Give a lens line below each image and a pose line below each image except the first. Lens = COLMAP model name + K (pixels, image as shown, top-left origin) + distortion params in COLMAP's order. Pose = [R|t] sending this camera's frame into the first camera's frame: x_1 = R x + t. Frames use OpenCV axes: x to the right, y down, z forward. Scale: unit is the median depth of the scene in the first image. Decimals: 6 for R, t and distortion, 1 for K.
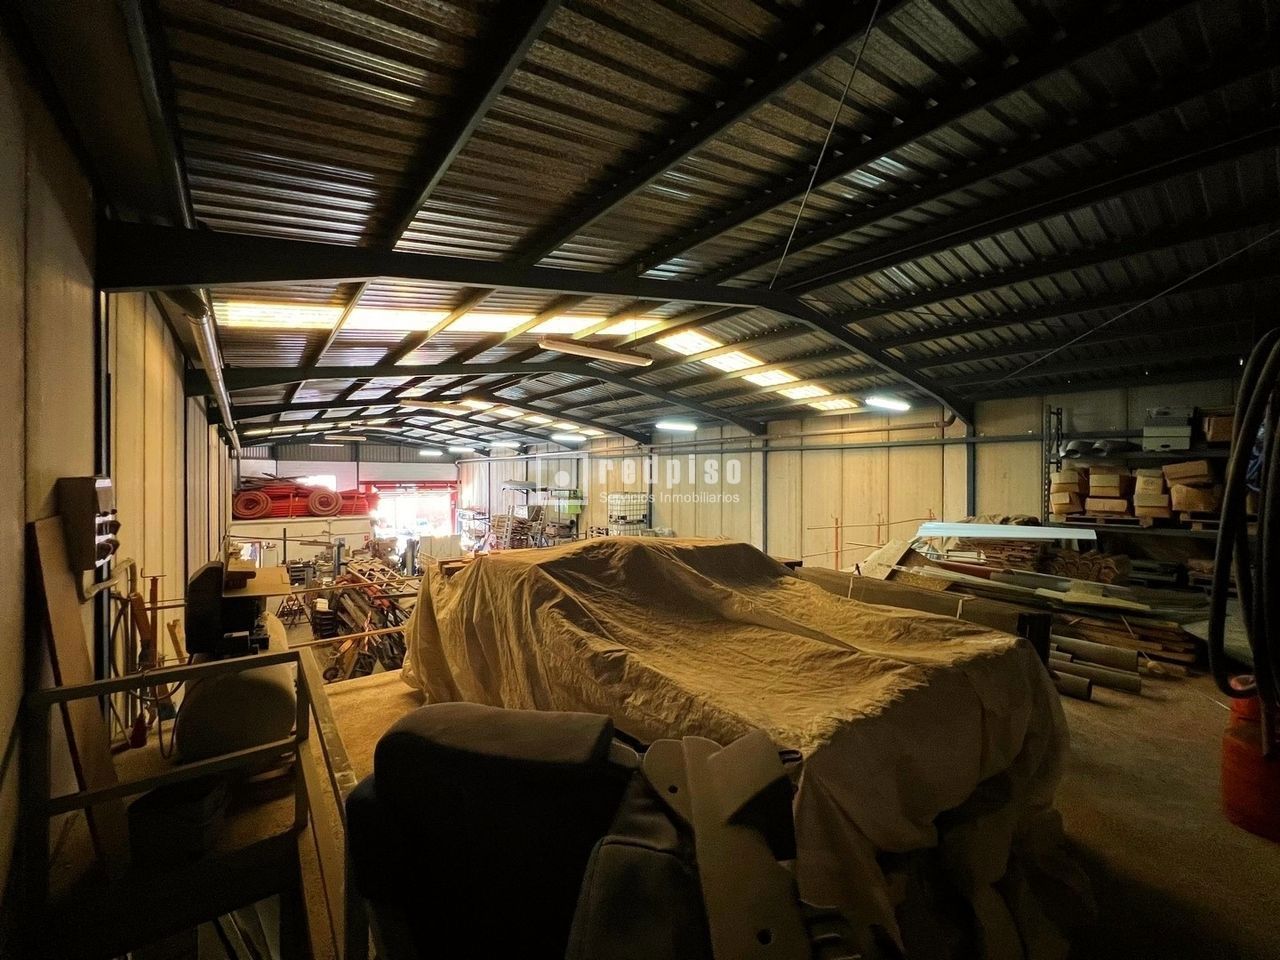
lens RADIAL K [[512.2, 0, 637.4], [0, 512.2, 479.1], [0, 0, 1]] dist [0.002034, 0.000064]
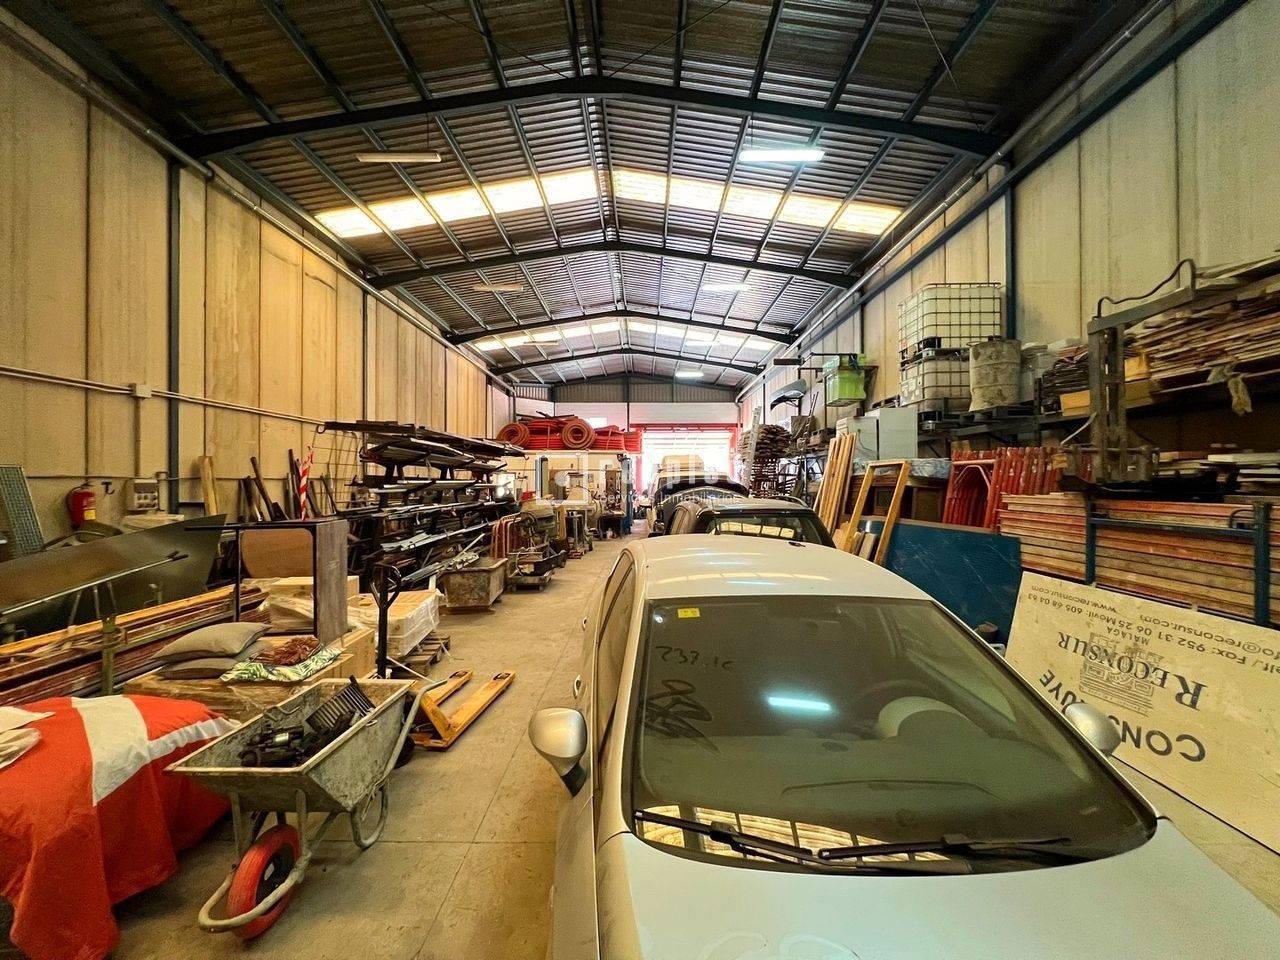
lens RADIAL K [[514.7, 0, 637.3], [0, 514.7, 480.2], [0, 0, 1]] dist [-0.002539, 0.000125]
pose [[0.785654, -0.007345, -0.618623, 0.030798], [0.000895, 0.999942, -0.010737, 0.135440], [0.618666, 0.007882, 0.785615, 0.359774]]
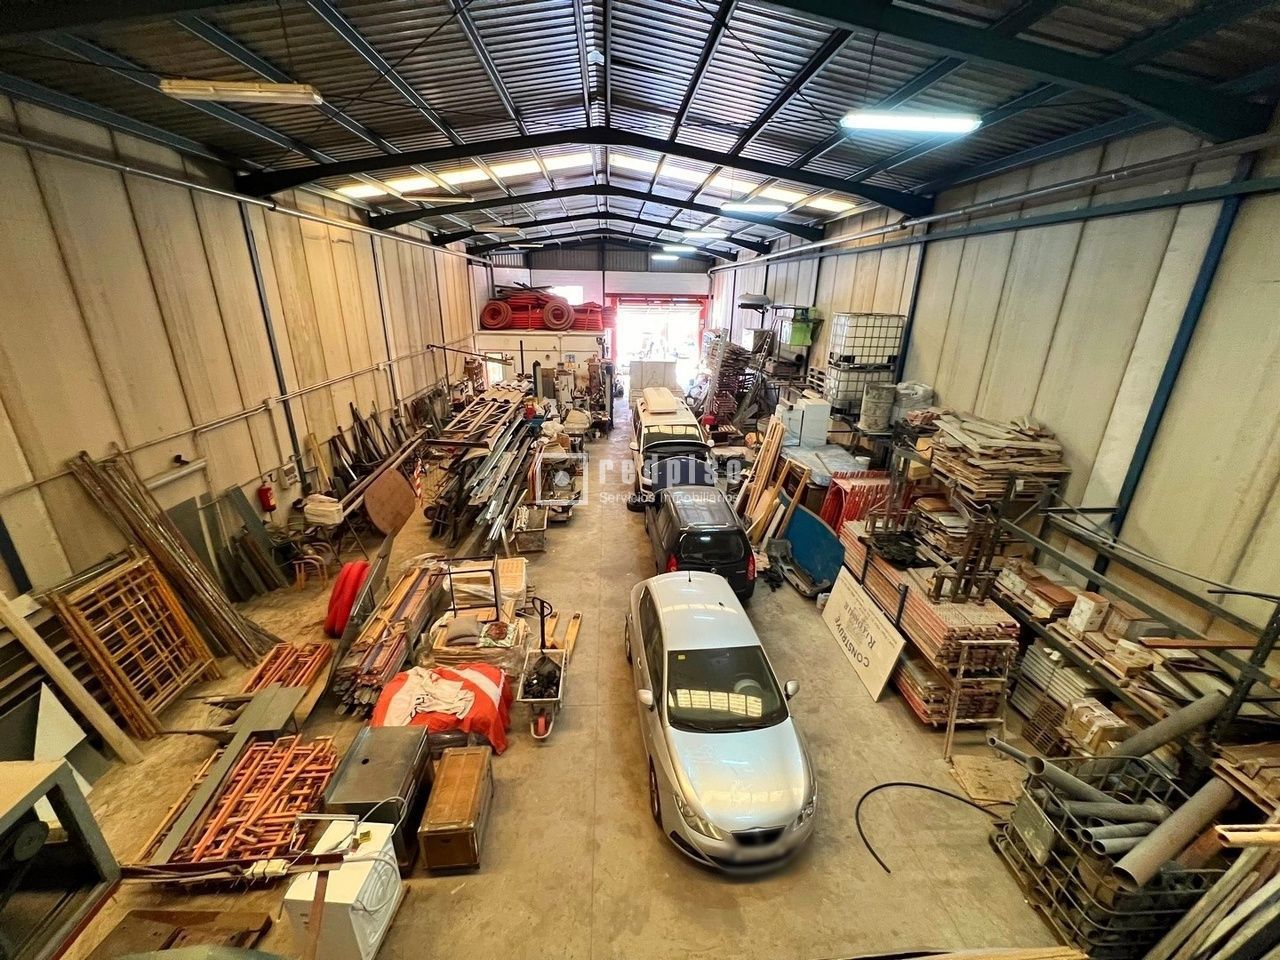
lens RADIAL K [[514.7, 0, 638.0], [0, 514.7, 481.4], [0, 0, 1]] dist [-0.002539, 0.000125]
pose [[0.826310, 0.205832, -0.524257, 0.077650], [-0.018843, 0.940410, 0.339521, 0.008476], [0.562901, -0.270671, 0.780948, 0.256892]]
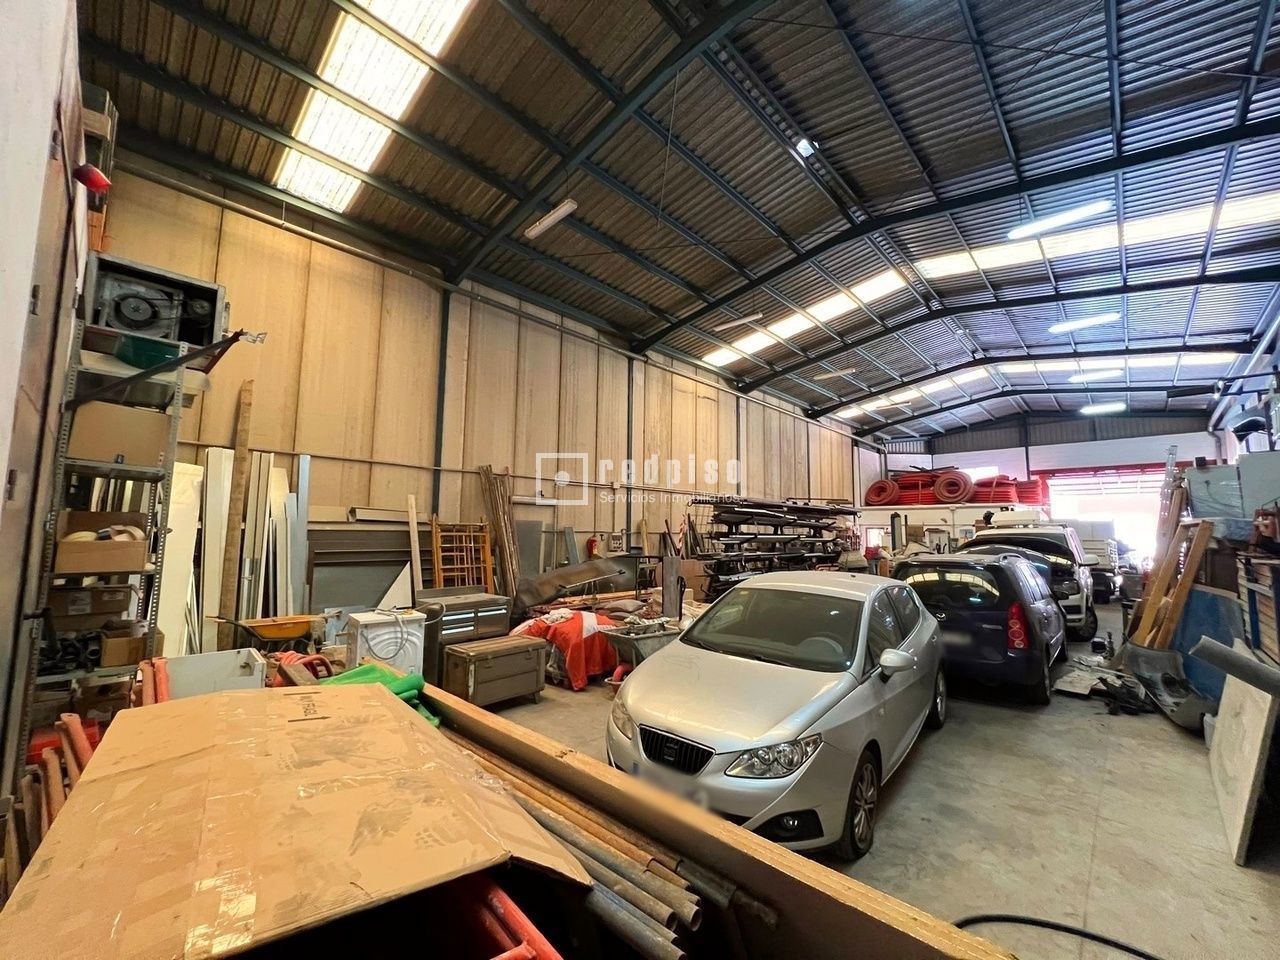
lens RADIAL K [[514.7, 0, 641.3], [0, 514.7, 487.3], [0, 0, 1]] dist [-0.002539, 0.000125]
pose [[0.155043, -0.091769, -0.983636, 0.156736], [-0.015333, 0.995333, -0.095277, 0.134673], [0.987789, 0.029855, 0.152913, 0.358065]]
